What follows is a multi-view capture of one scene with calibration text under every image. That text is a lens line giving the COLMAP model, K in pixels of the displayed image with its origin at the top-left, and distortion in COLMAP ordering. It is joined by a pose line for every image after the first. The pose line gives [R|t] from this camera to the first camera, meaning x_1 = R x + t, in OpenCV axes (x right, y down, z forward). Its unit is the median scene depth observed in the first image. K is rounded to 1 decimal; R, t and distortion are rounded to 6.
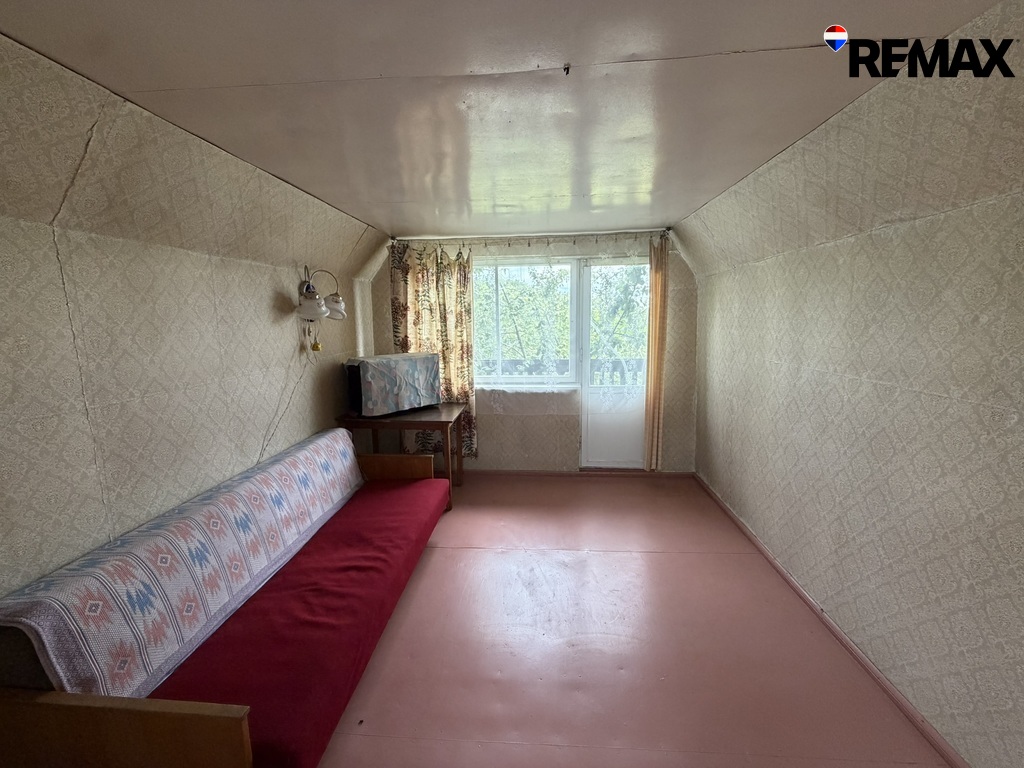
lens RADIAL K [[407.0, 0, 510.9], [0, 407.0, 382.0], [0, 0, 1]] dist [0.000590, -0.000360]
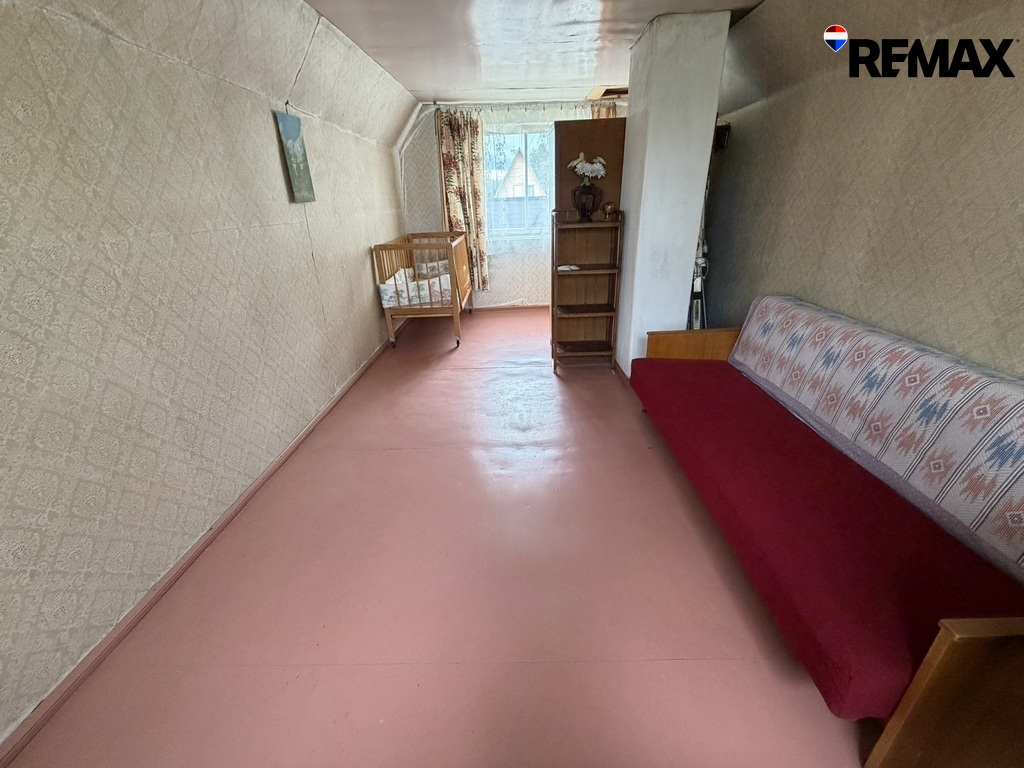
lens RADIAL K [[407.0, 0, 509.5], [0, 407.0, 383.2], [0, 0, 1]] dist [0.000590, -0.000360]
pose [[-0.996897, 0.070478, -0.035065, 0.145882], [0.039260, 0.831223, 0.554551, -0.170847], [0.068230, 0.551453, -0.831411, 1.726522]]
